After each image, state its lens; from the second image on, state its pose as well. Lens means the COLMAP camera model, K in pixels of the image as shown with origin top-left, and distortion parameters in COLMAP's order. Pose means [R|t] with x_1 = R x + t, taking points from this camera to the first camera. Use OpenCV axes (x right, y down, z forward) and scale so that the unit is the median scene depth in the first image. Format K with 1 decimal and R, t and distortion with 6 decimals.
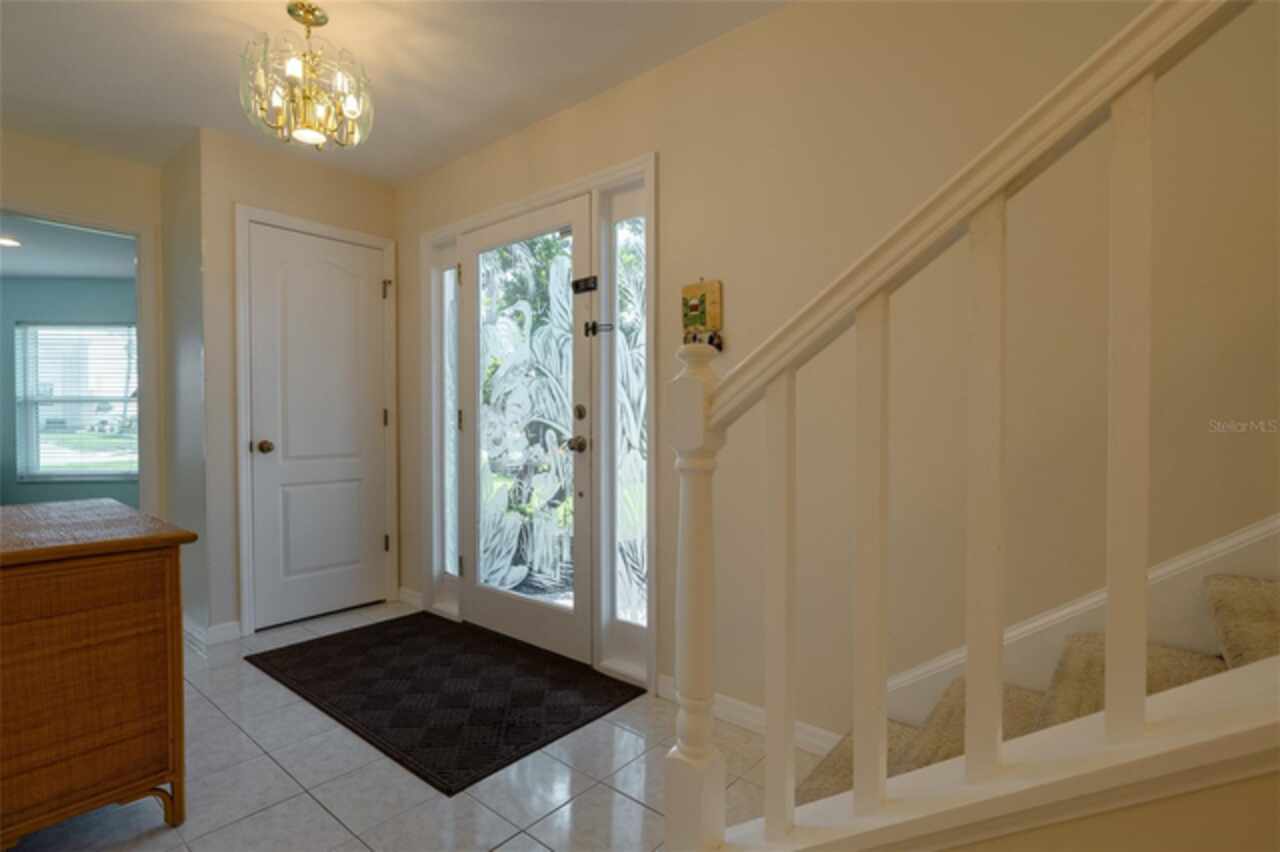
lens RADIAL K [[635.3, 0, 636.0], [0, 635.3, 434.0], [0, 0, 1]] dist [-0.008618, 0.002232]
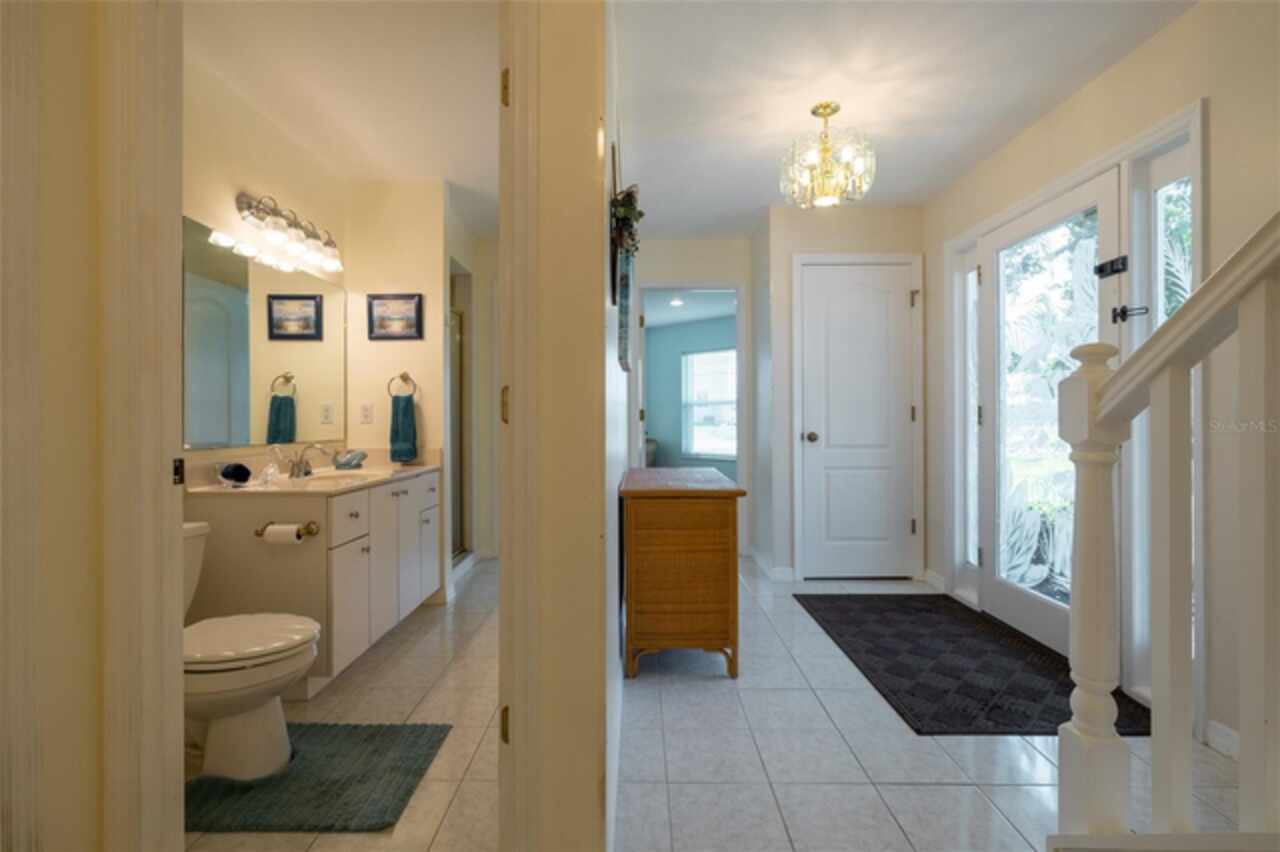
lens RADIAL K [[635.3, 0, 636.0], [0, 635.3, 434.0], [0, 0, 1]] dist [-0.008618, 0.002232]
pose [[0.646085, 0.017027, -0.763076, 0.174480], [-0.011948, 0.999854, 0.012194, 0.002562], [0.763172, 0.001239, 0.646194, -0.111982]]
